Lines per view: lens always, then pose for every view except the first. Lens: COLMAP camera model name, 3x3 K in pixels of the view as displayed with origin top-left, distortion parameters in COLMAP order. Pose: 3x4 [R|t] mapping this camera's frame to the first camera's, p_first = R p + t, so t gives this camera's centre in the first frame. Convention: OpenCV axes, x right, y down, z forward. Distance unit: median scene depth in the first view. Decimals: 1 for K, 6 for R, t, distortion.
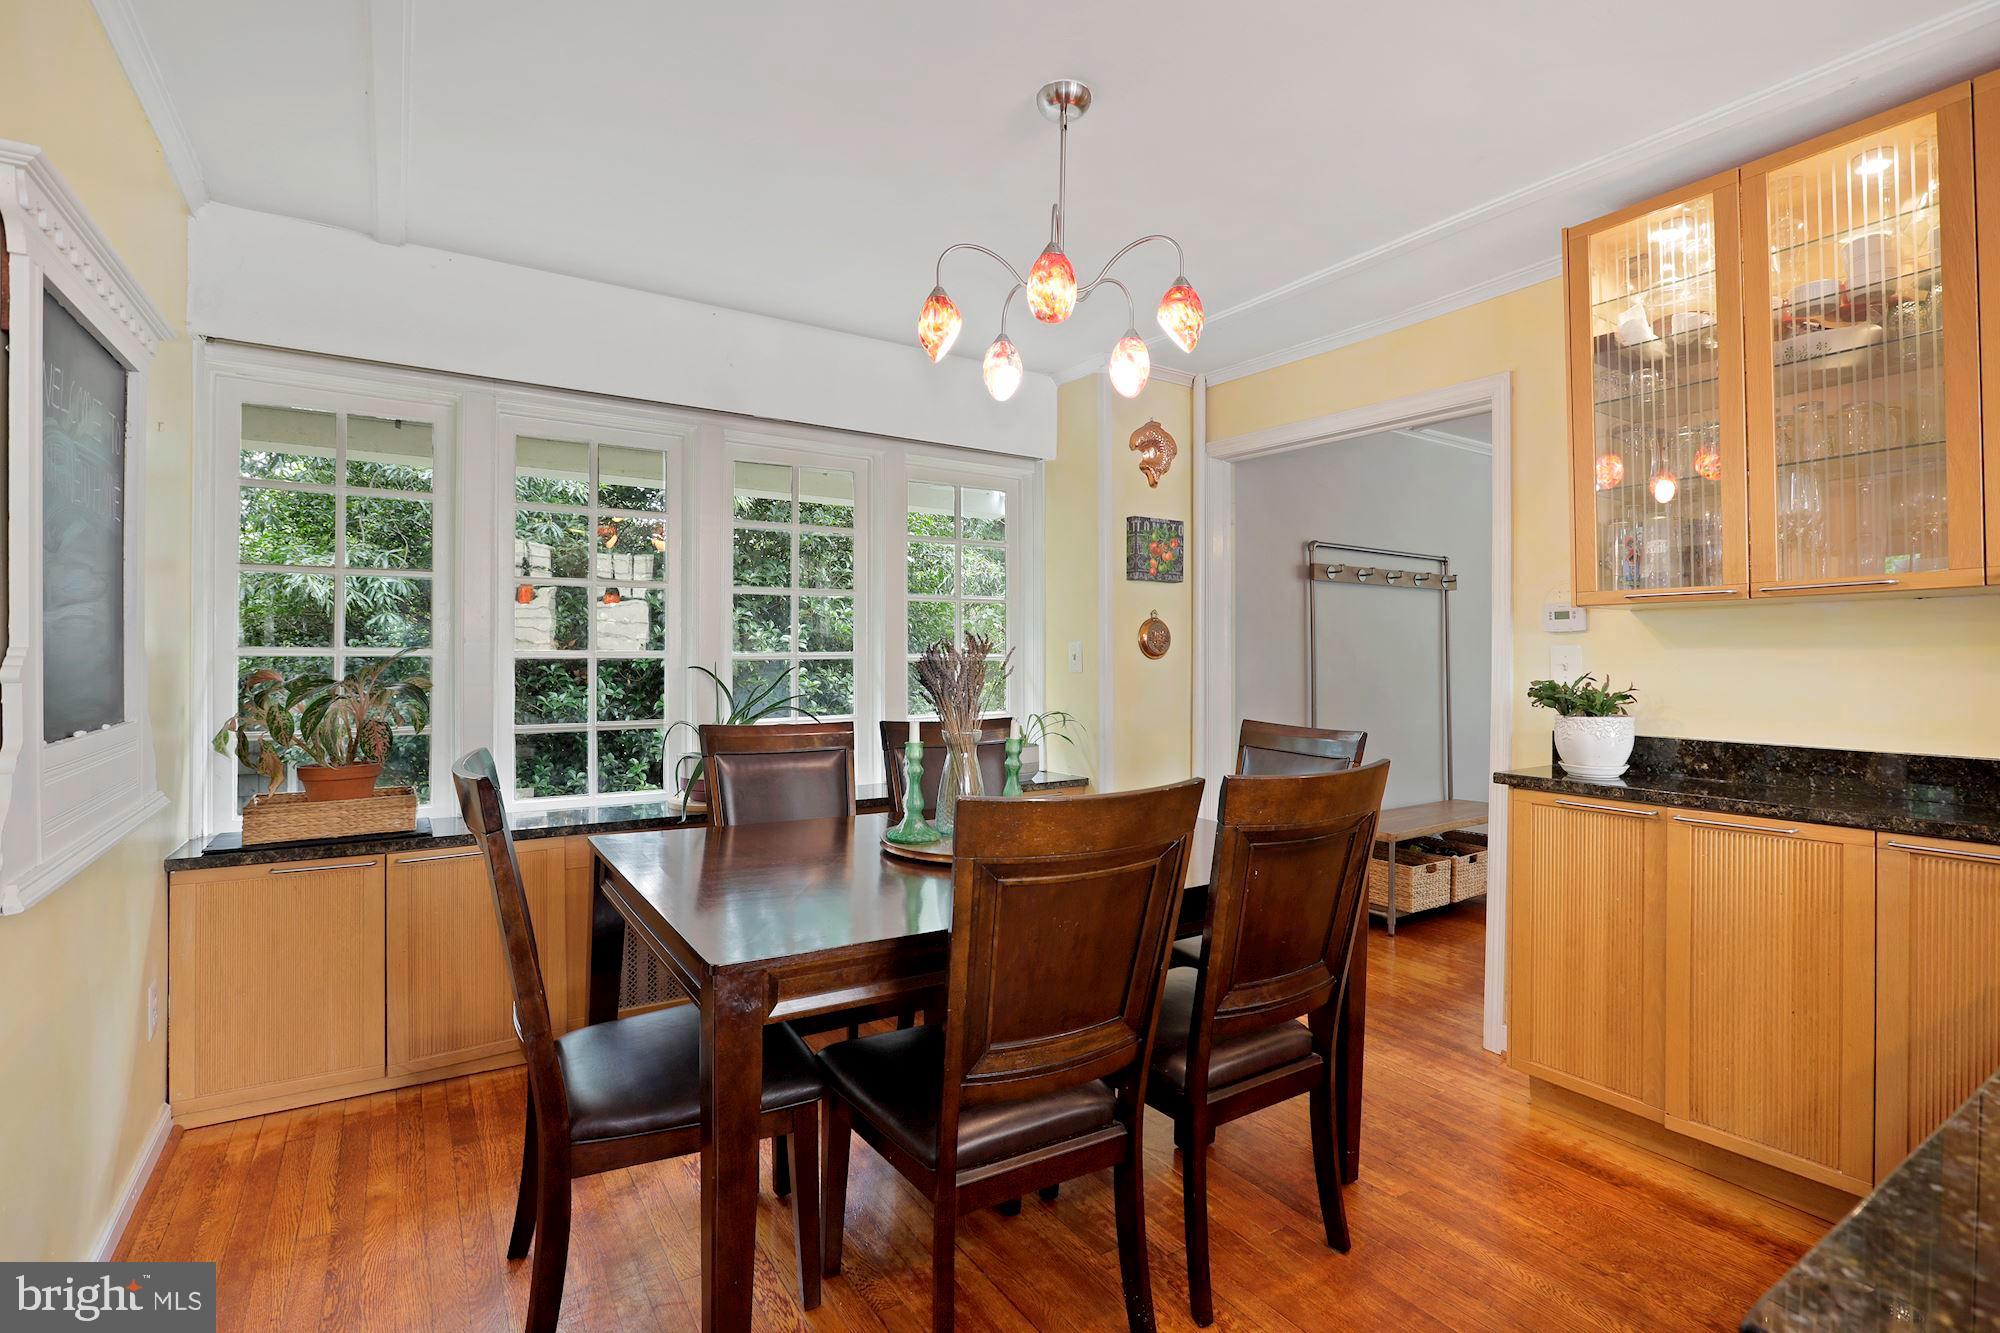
lens RADIAL K [[950.7, 0, 1009.2], [0, 950.7, 648.8], [0, 0, 1]] dist [-0.045844, 0.015259]
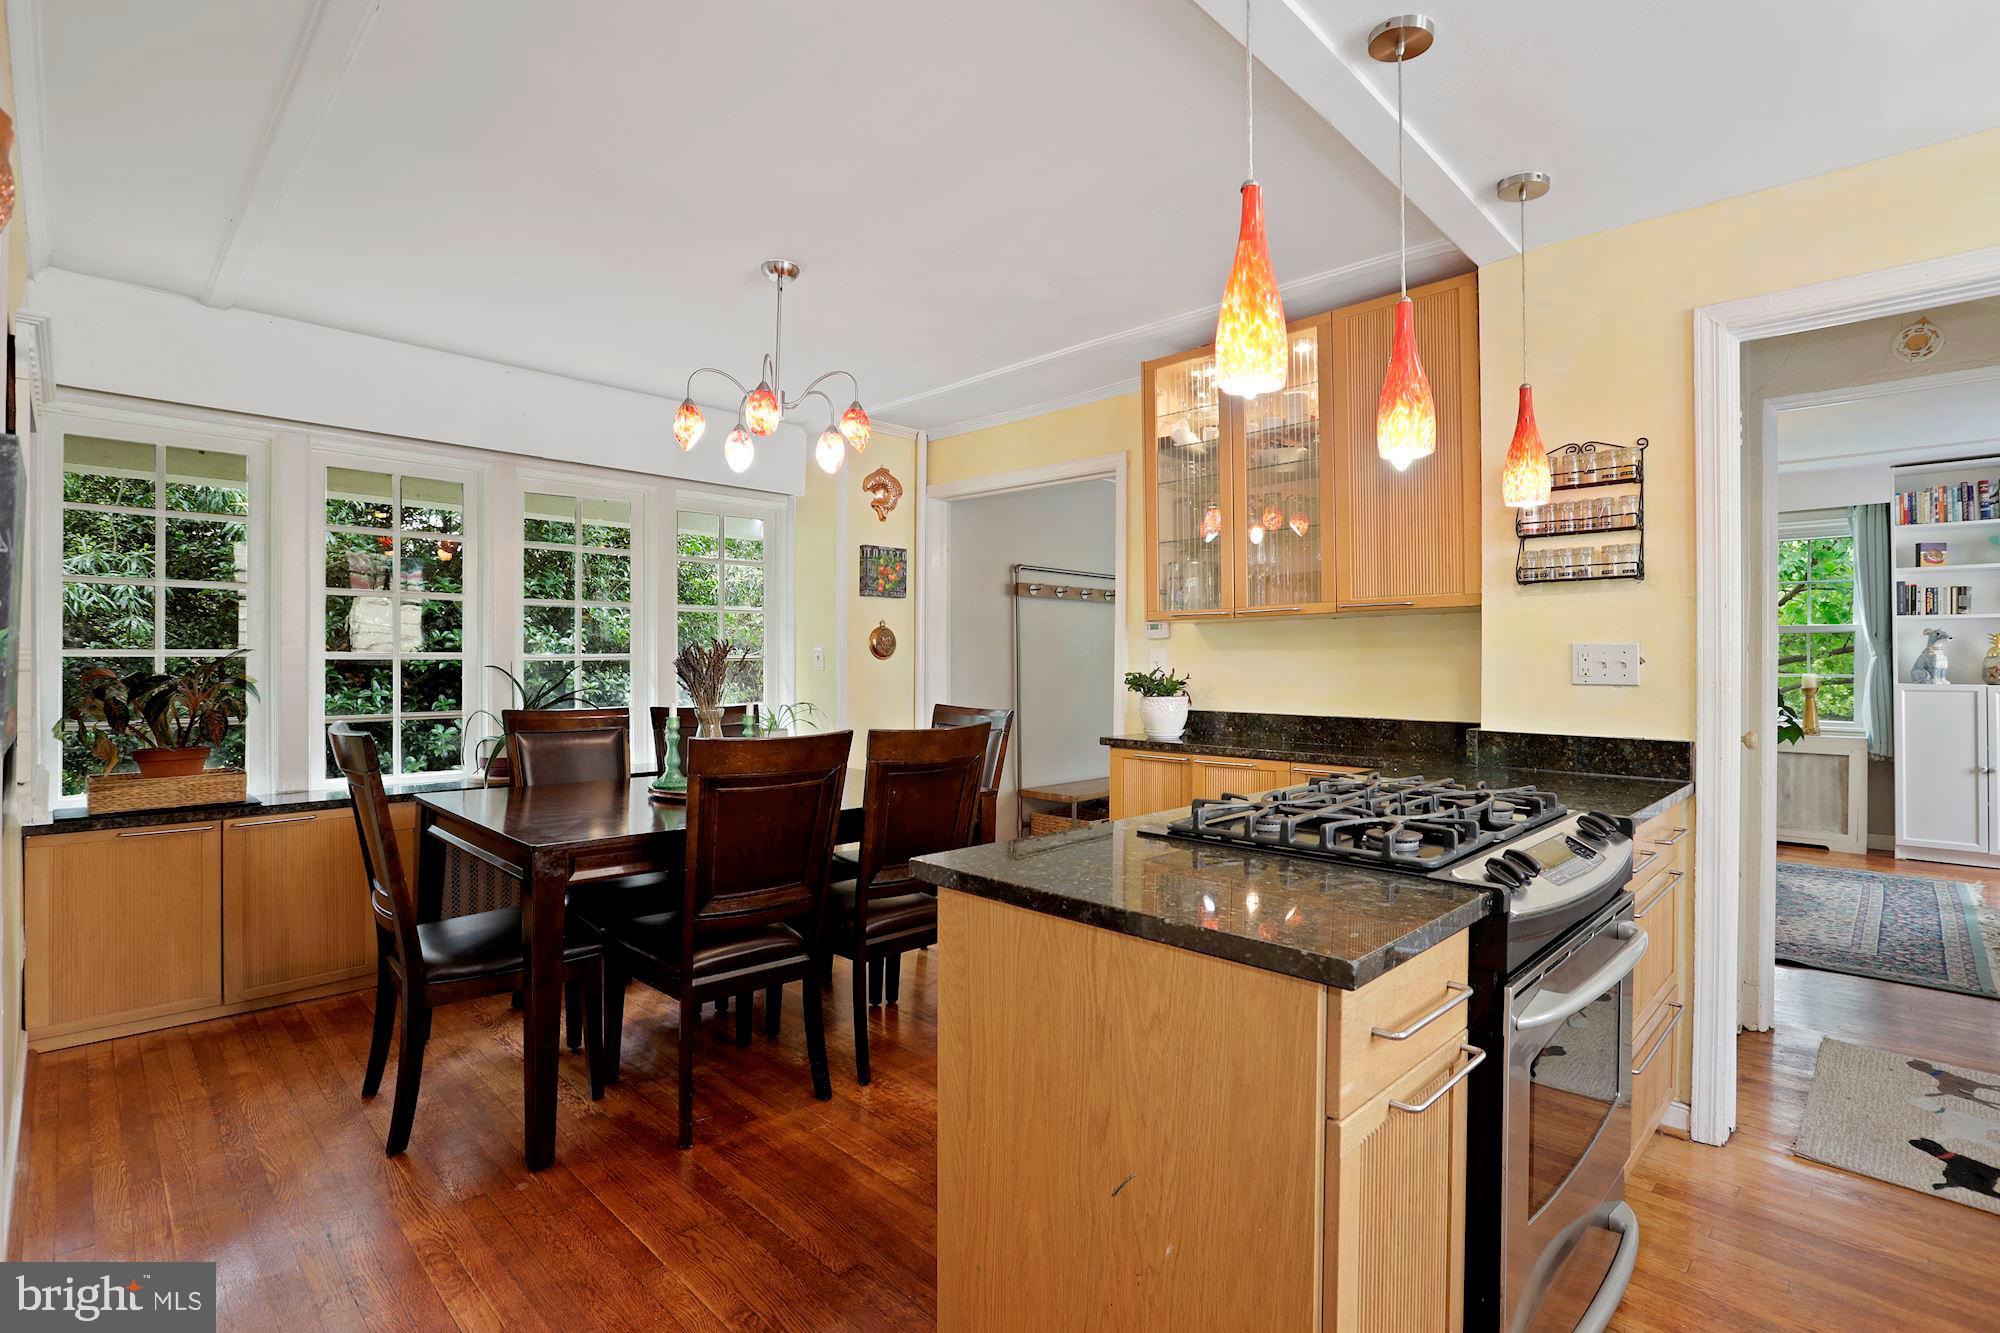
lens RADIAL K [[950.7, 0, 1009.0], [0, 950.7, 654.8], [0, 0, 1]] dist [-0.045844, 0.015259]
pose [[0.977174, -0.001145, 0.212438, 0.077627], [0.000442, 0.999994, 0.003359, 0.002071], [-0.212440, -0.003188, 0.977169, -0.408553]]
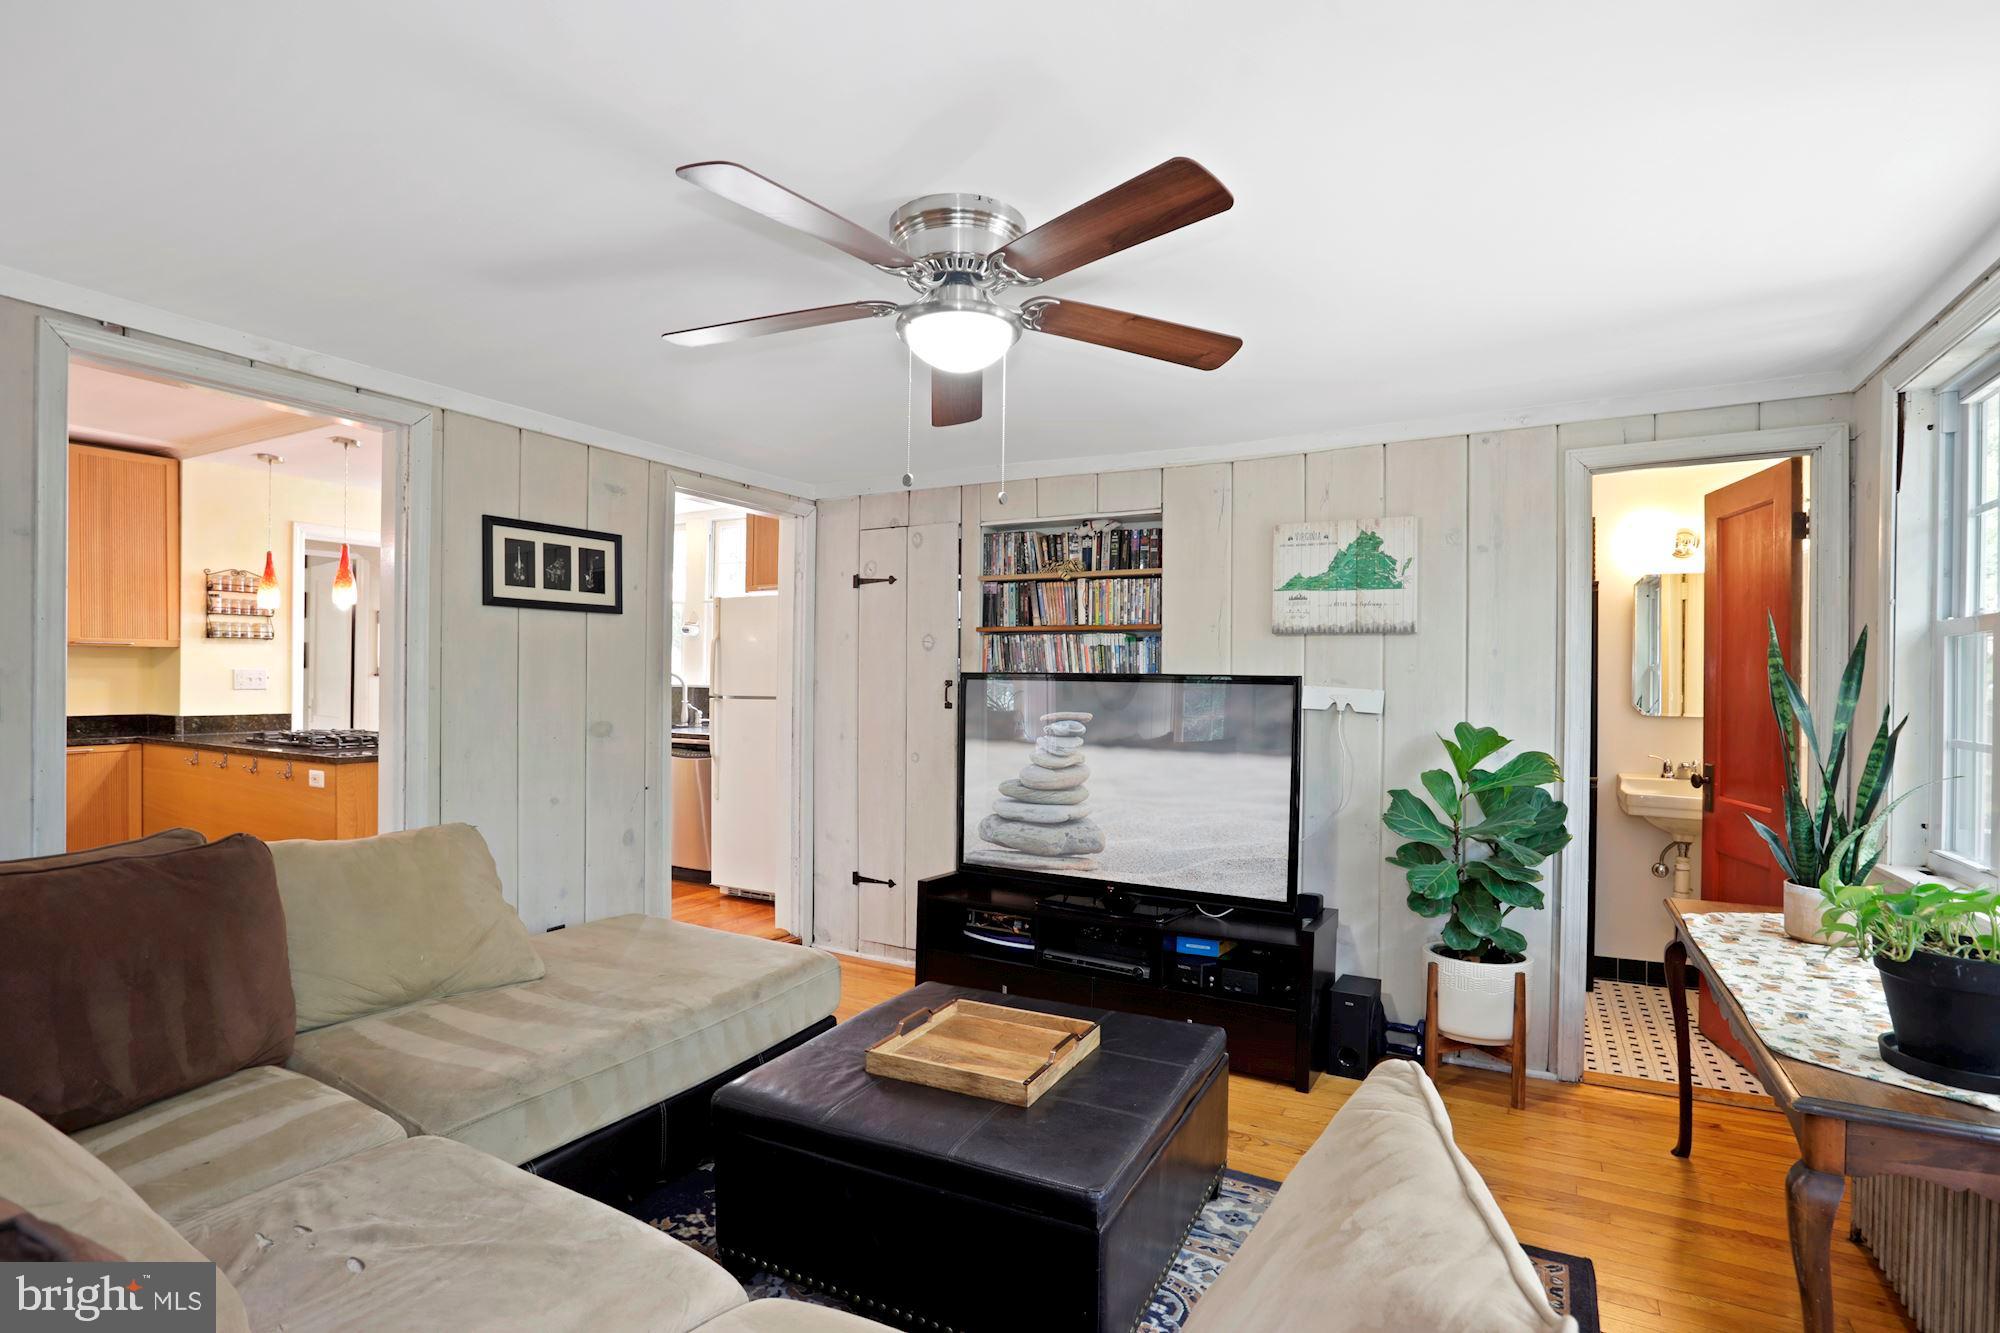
lens RADIAL K [[950.7, 0, 1008.3], [0, 950.7, 681.9], [0, 0, 1]] dist [-0.045844, 0.015259]
pose [[-0.465615, -0.020094, 0.884759, -1.739157], [-0.019049, 0.999738, 0.012681, -0.037776], [-0.884782, -0.010949, -0.465876, -0.086438]]
